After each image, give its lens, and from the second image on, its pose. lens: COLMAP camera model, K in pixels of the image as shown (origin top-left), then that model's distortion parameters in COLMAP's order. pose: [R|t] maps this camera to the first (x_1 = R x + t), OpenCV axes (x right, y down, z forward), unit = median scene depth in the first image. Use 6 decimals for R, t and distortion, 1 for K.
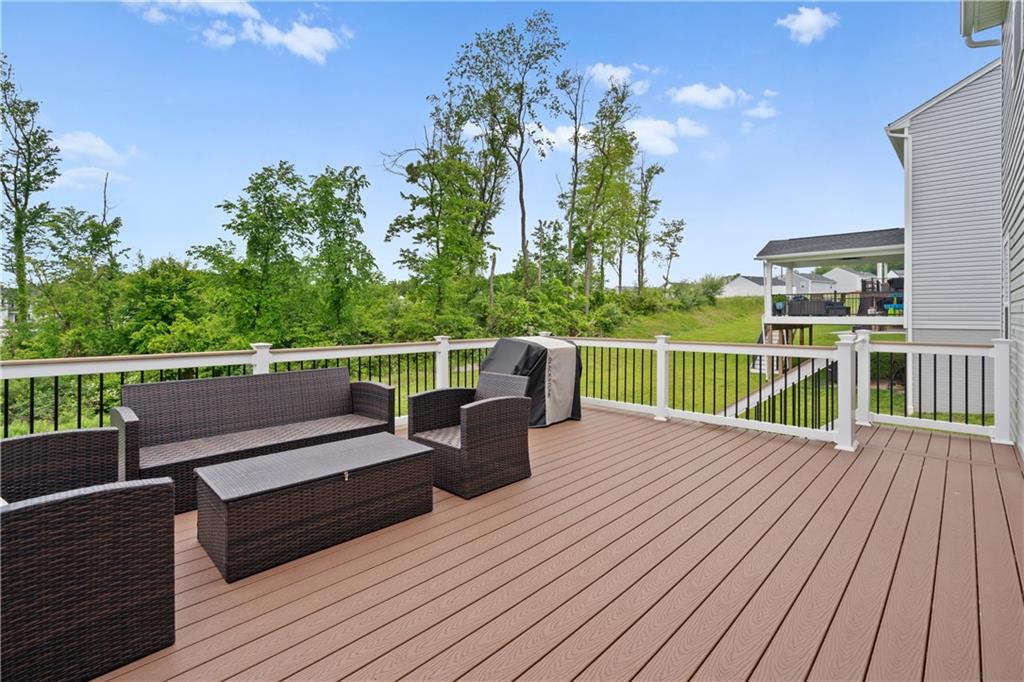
lens RADIAL K [[468.0, 0, 507.7], [0, 468.0, 316.3], [0, 0, 1]] dist [0.003600, 0.001142]
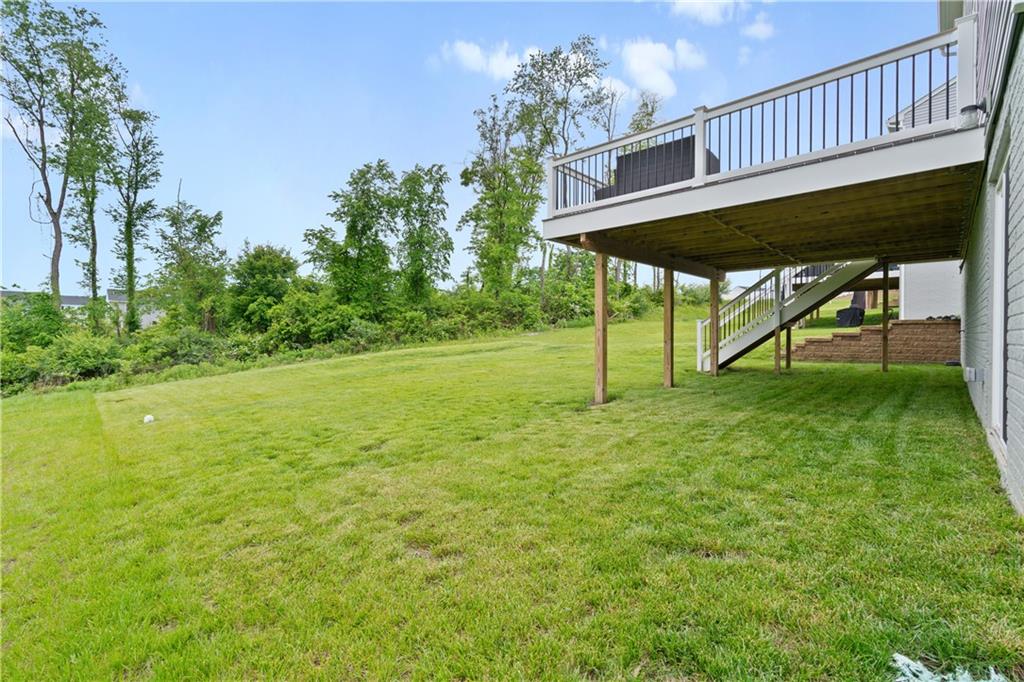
lens RADIAL K [[468.0, 0, 493.8], [0, 468.0, 347.8], [0, 0, 1]] dist [0.003600, 0.001142]
pose [[0.999972, 0.005354, 0.005306, -0.157246], [-0.005402, 0.999945, 0.008975, 0.112893], [-0.005258, -0.009003, 0.999946, -0.166536]]
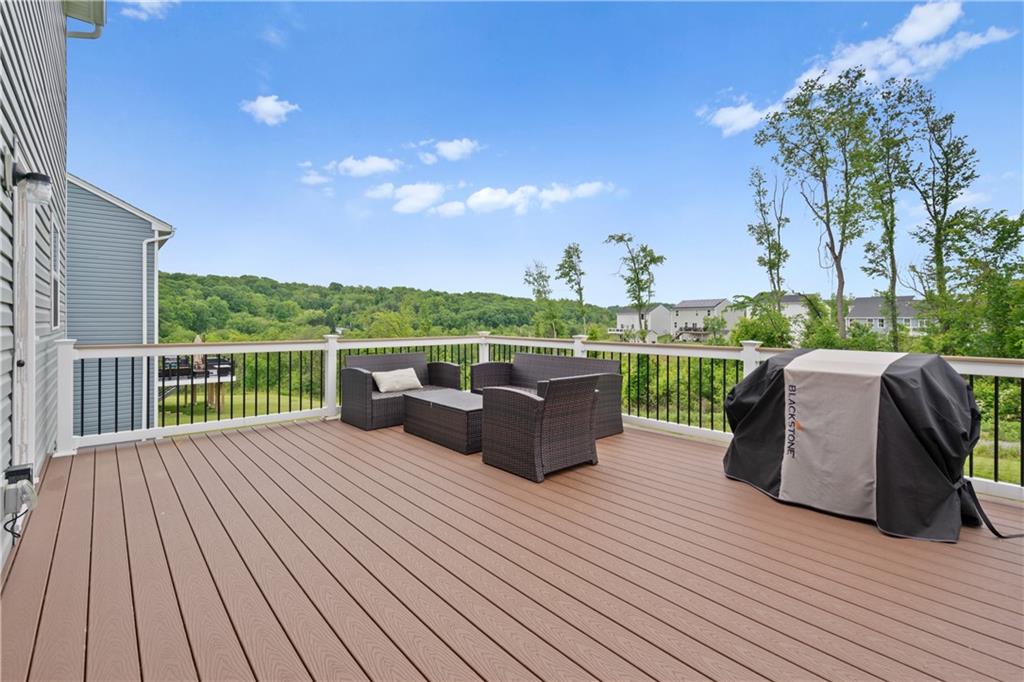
lens RADIAL K [[468.0, 0, 504.3], [0, 468.0, 317.7], [0, 0, 1]] dist [0.003600, 0.001142]
pose [[-0.091123, -0.001006, -0.995839, 0.116705], [-0.011265, 0.999937, 0.000020, 0.003013], [0.995776, 0.011220, -0.091128, 0.125652]]
